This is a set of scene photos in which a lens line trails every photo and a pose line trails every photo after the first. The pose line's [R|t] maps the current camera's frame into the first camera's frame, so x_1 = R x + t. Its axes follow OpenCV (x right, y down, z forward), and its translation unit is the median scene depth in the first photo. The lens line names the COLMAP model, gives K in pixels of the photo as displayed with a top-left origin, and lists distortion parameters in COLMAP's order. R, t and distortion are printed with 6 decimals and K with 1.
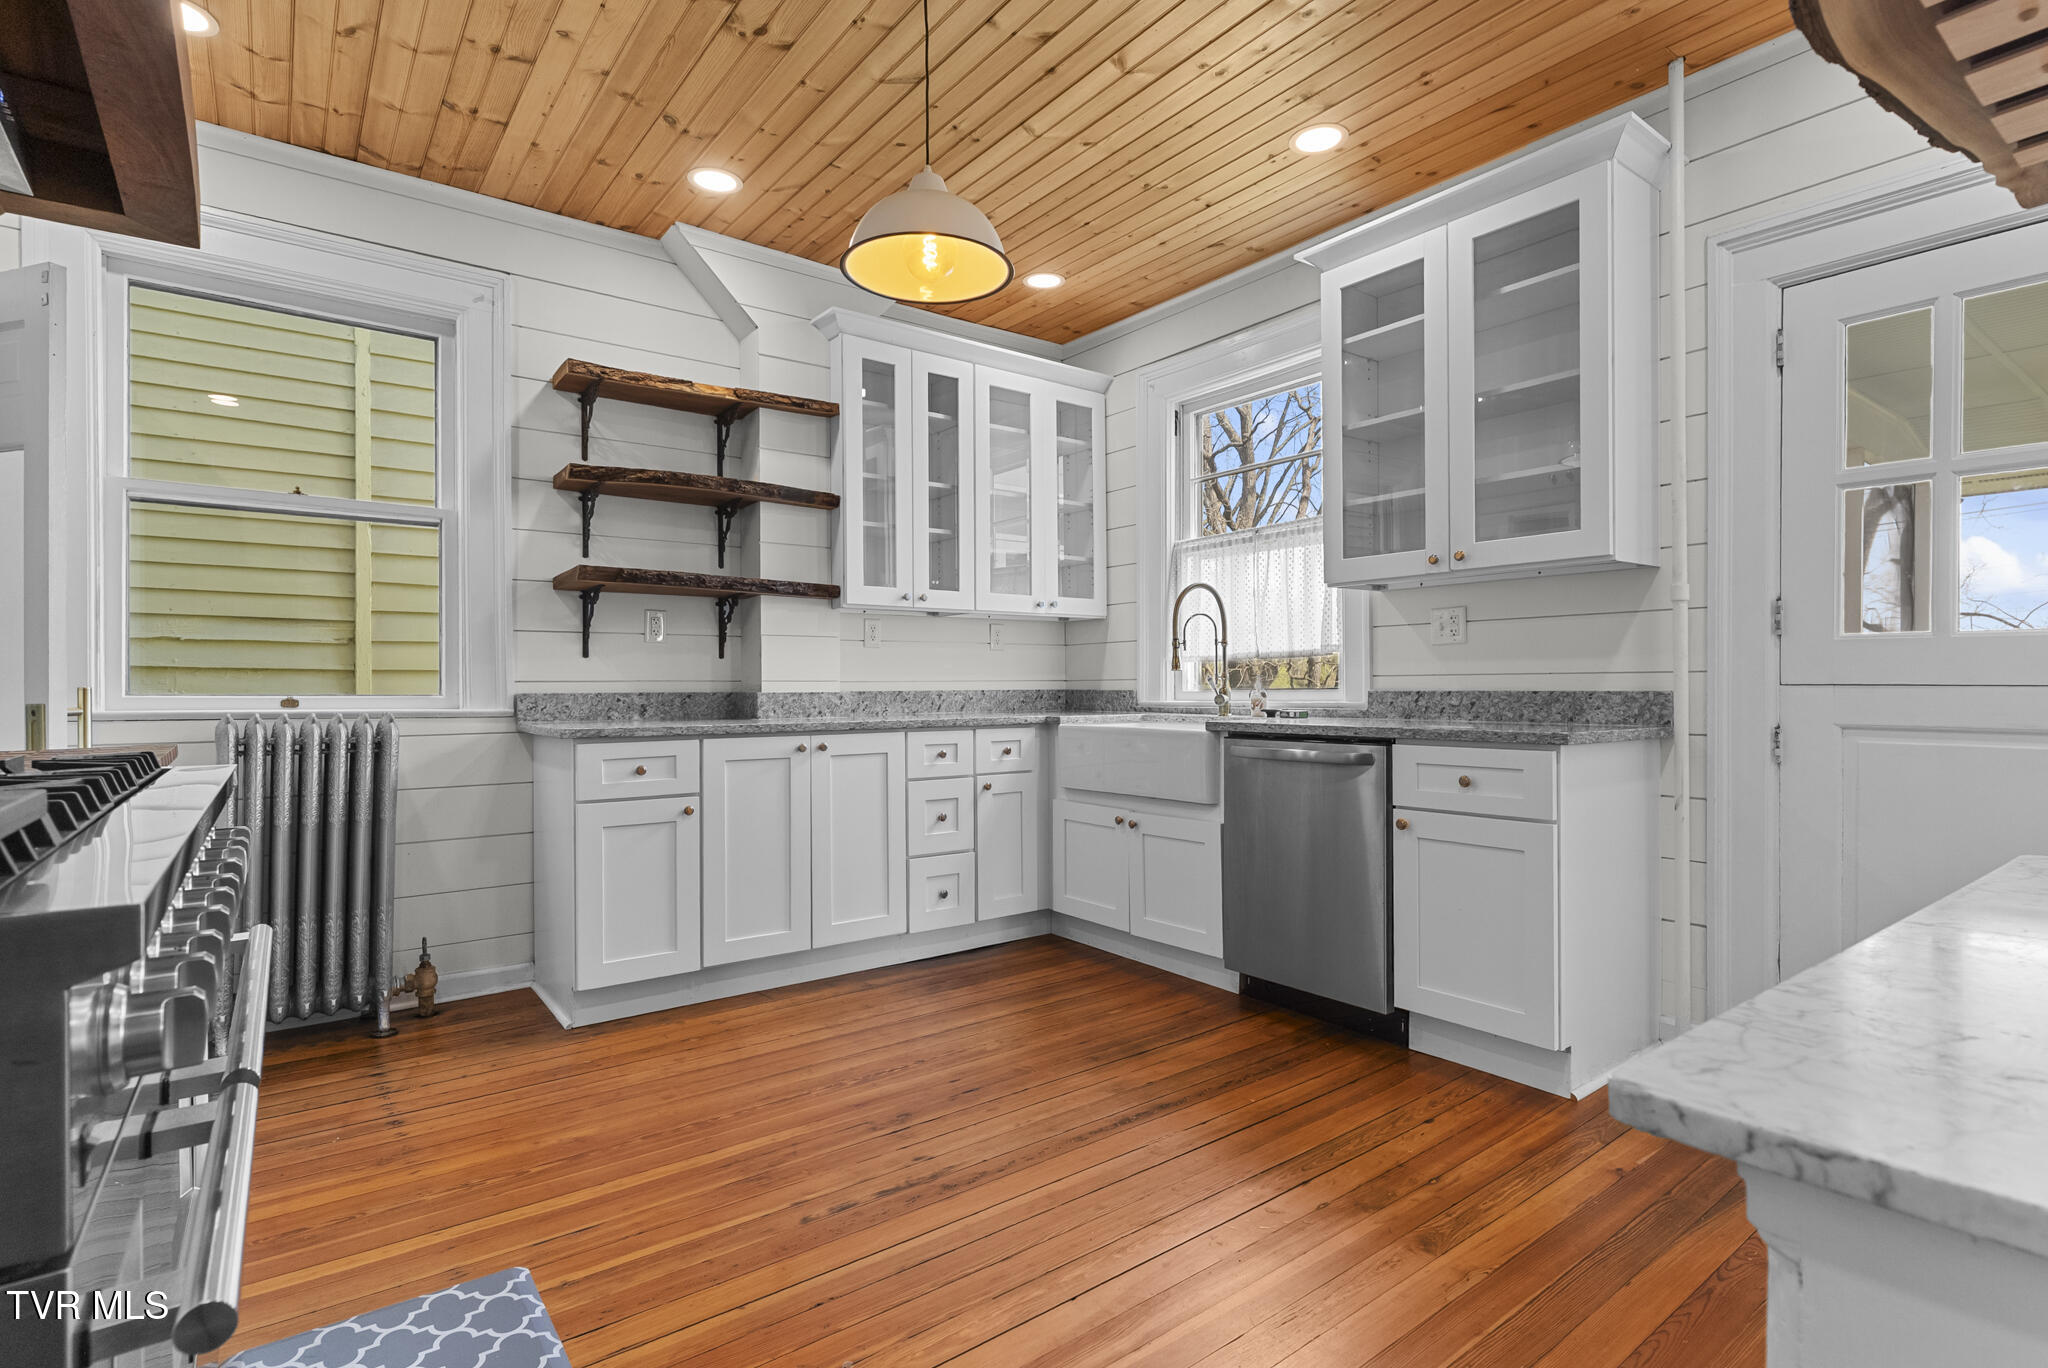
lens RADIAL K [[984.7, 0, 1032.1], [0, 984.7, 667.3], [0, 0, 1]] dist [0.001867, 0.000476]
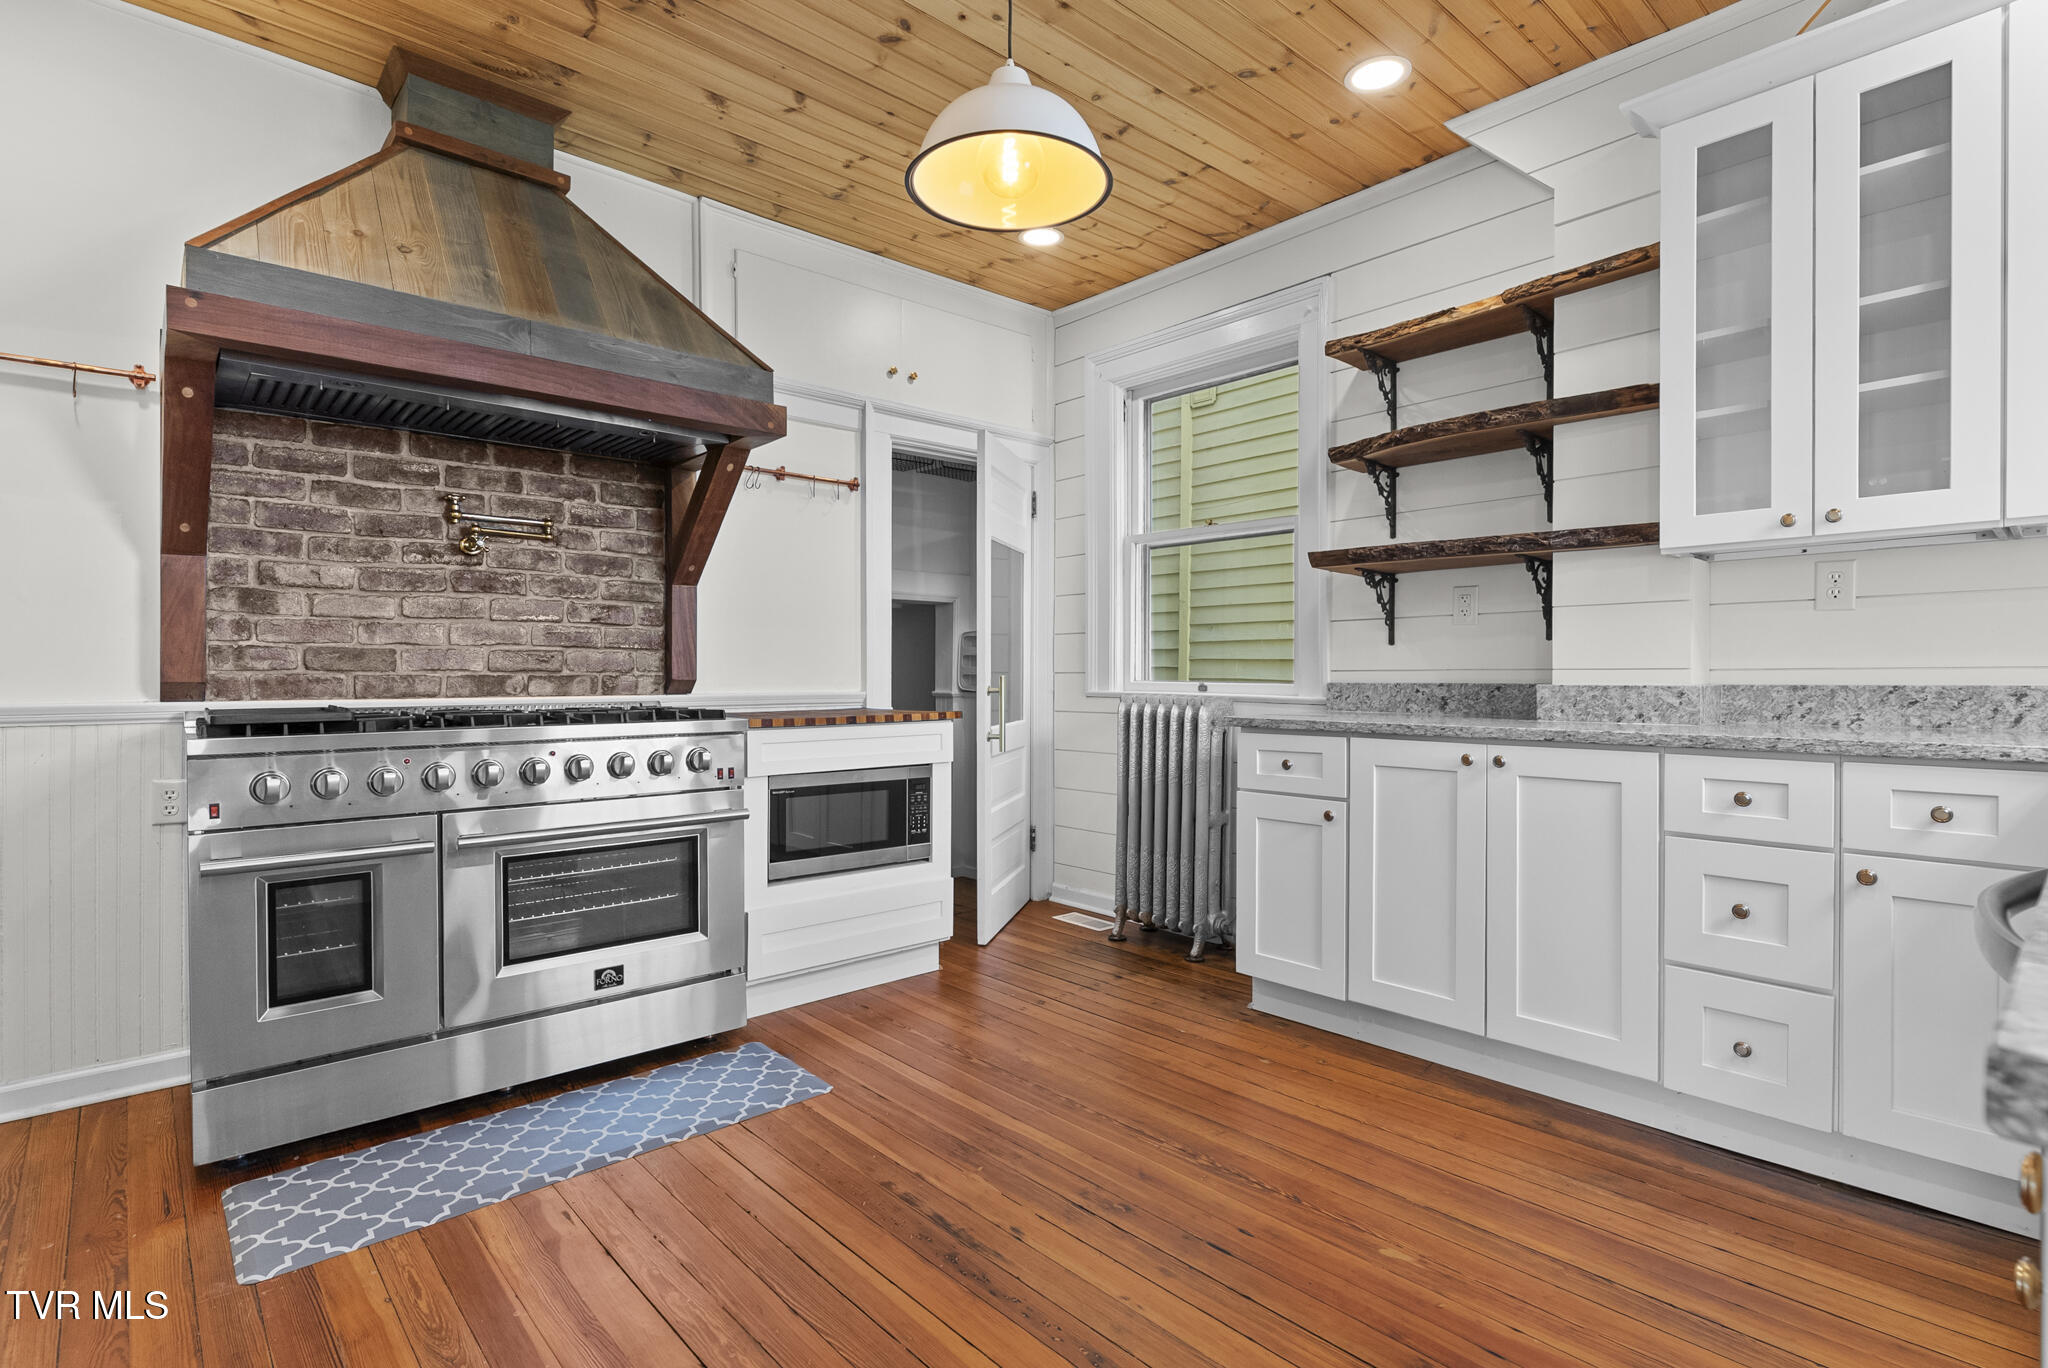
lens RADIAL K [[984.7, 0, 1032.1], [0, 984.7, 667.3], [0, 0, 1]] dist [0.001867, 0.000476]
pose [[0.092558, -0.005674, -0.995691, 0.448813], [0.018667, 0.999818, -0.003963, 0.008667], [0.995532, -0.018220, 0.092647, 0.572668]]
